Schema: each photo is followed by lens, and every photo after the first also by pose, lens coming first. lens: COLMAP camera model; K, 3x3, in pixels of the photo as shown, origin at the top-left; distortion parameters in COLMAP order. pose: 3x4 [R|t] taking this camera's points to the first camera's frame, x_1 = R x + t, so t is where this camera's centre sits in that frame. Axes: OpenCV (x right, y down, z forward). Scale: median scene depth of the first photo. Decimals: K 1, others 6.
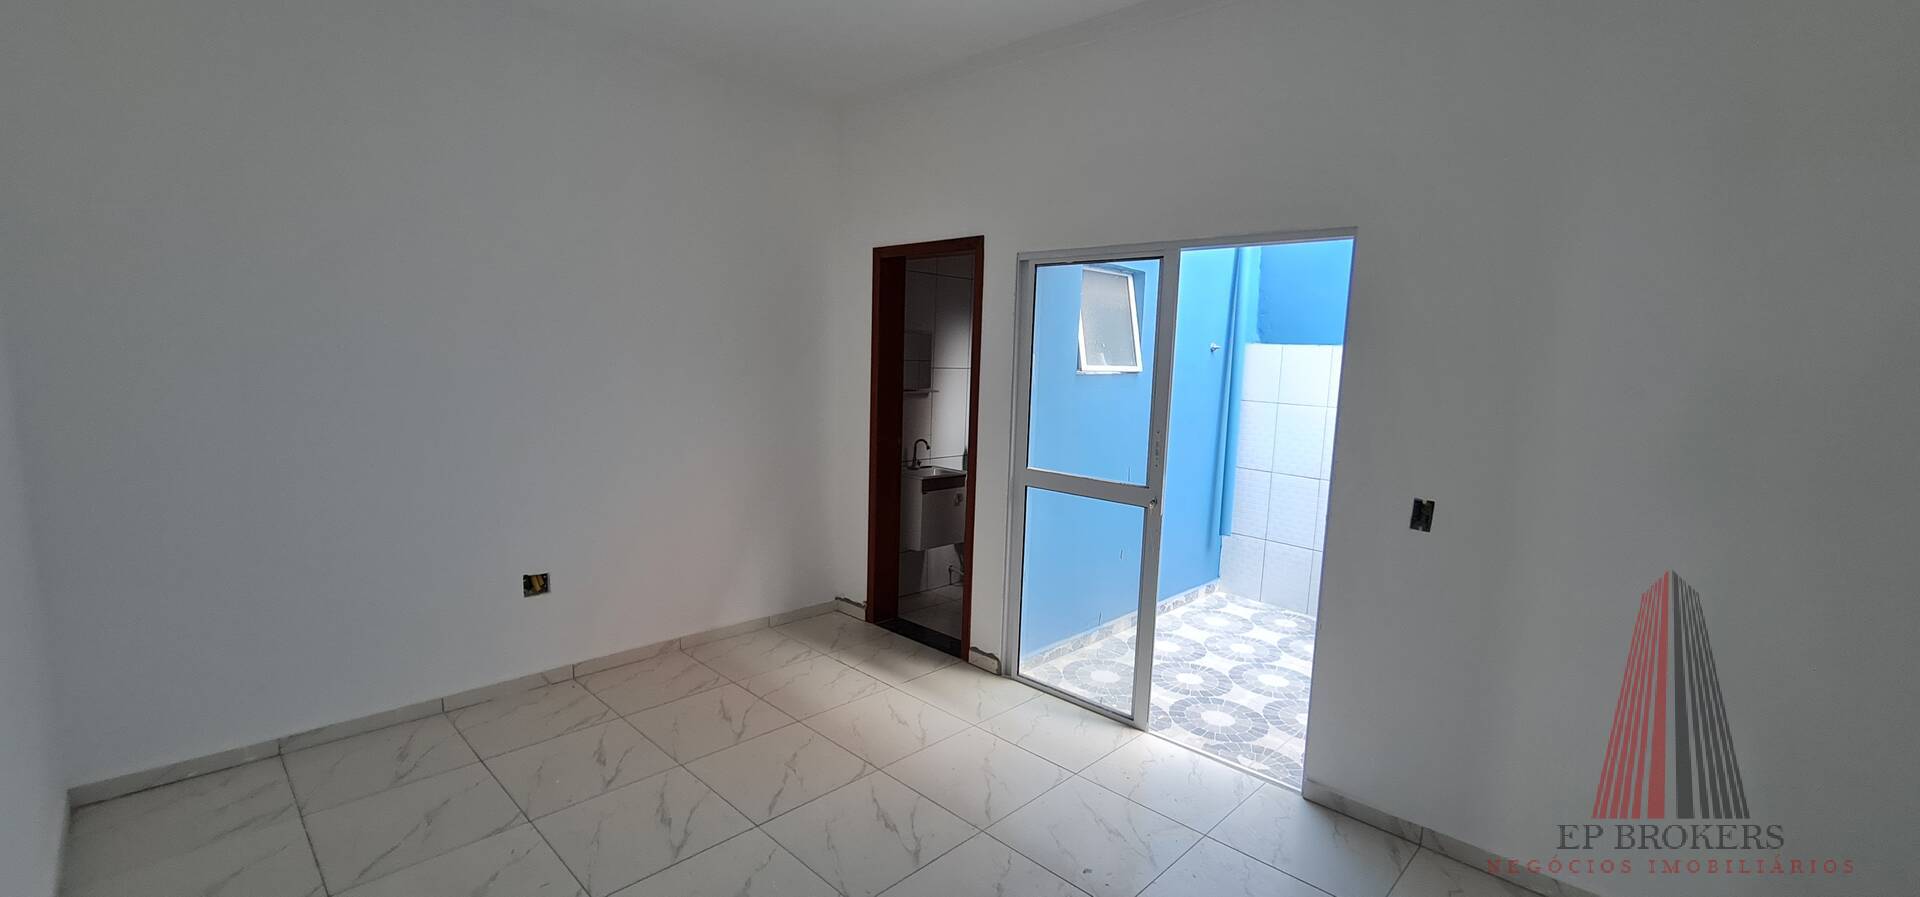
lens RADIAL K [[790.7, 0, 963.2], [0, 790.7, 458.4], [0, 0, 1]] dist [-0.002702, 0.000065]
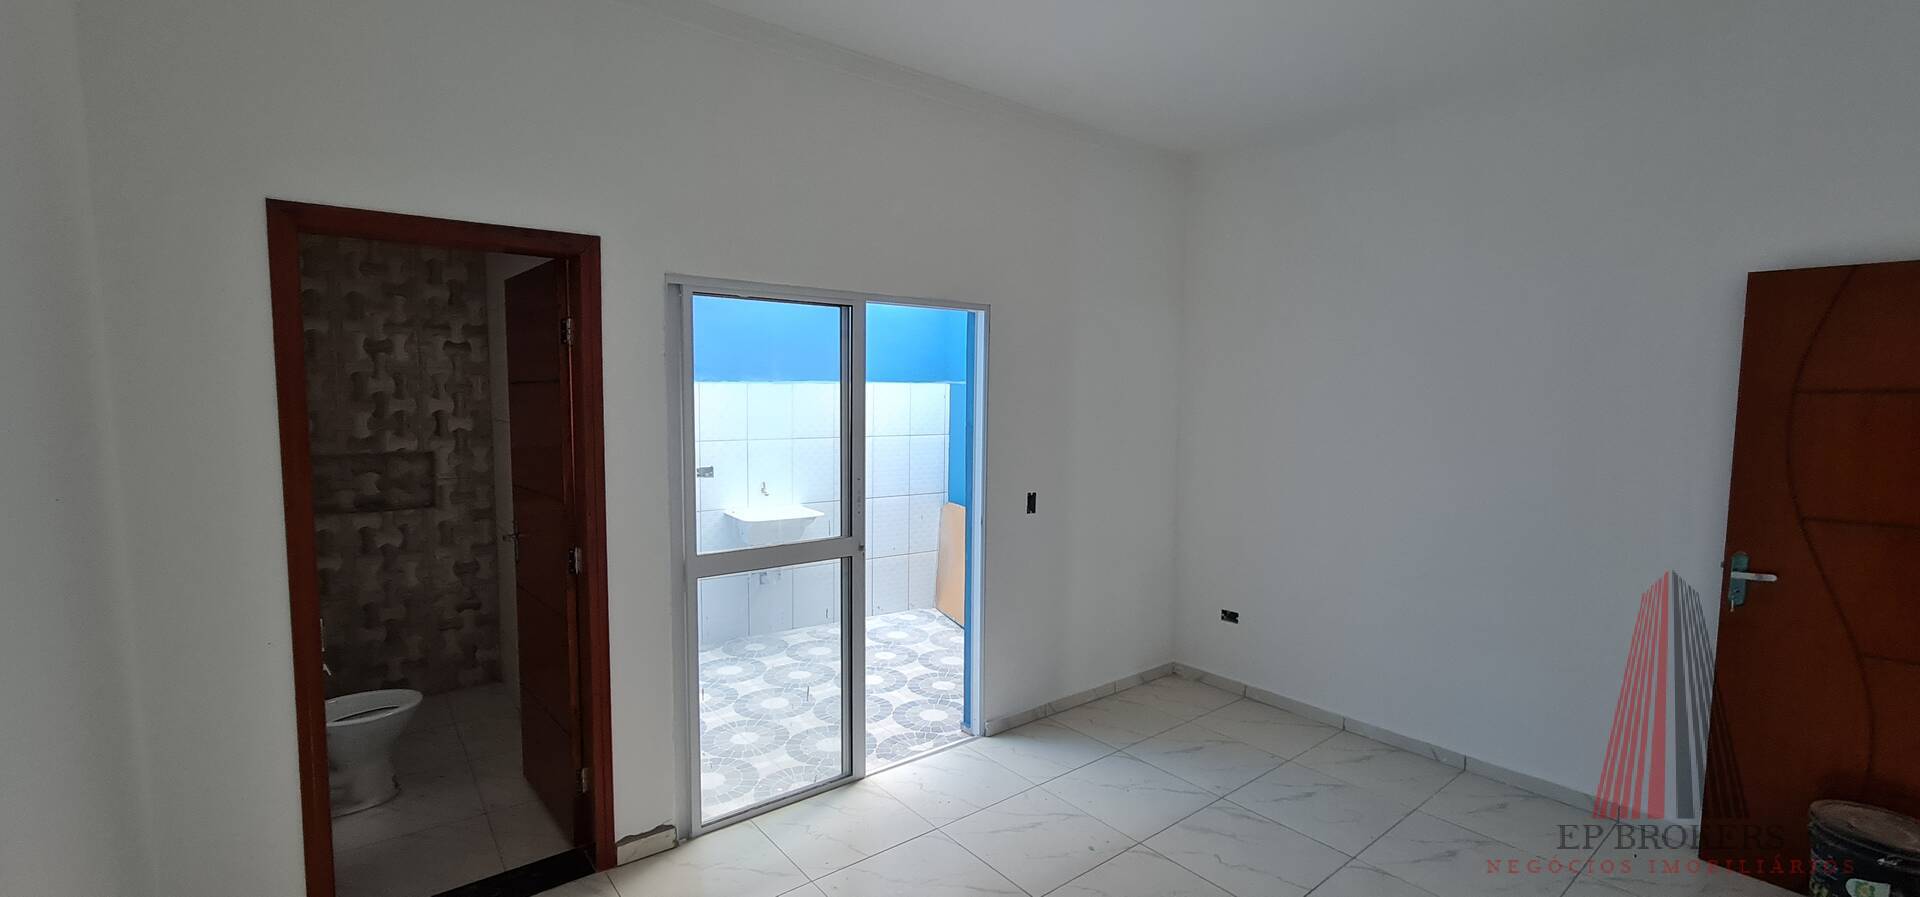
lens RADIAL K [[790.7, 0, 944.4], [0, 790.7, 449.3], [0, 0, 1]] dist [-0.002702, 0.000065]
pose [[0.136946, -0.100351, 0.985482, -0.569957], [0.130744, 0.987983, 0.082437, -0.108328], [-0.981912, 0.117556, 0.148420, 0.576431]]
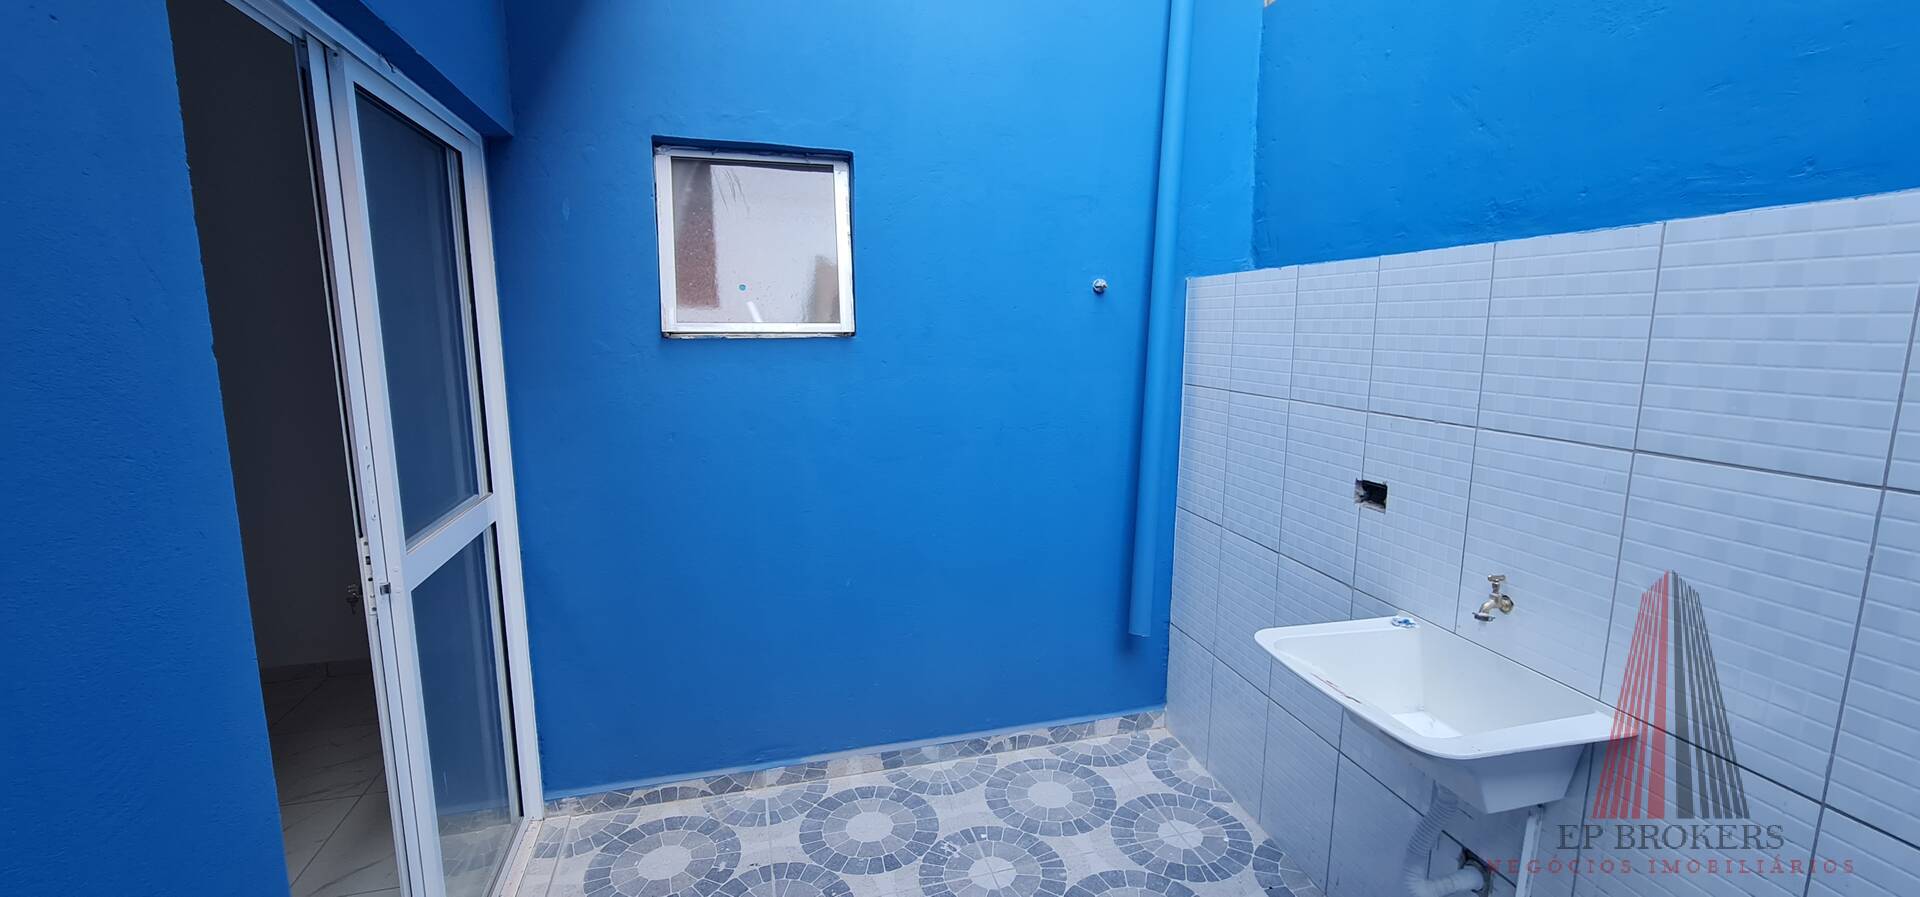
lens RADIAL K [[790.7, 0, 955.7], [0, 790.7, 452.7], [0, 0, 1]] dist [-0.002702, 0.000065]
pose [[0.863530, 0.046382, -0.502159, 0.589328], [-0.040623, 0.998923, 0.022408, -0.040314], [0.502658, 0.001049, 0.864485, 0.562781]]
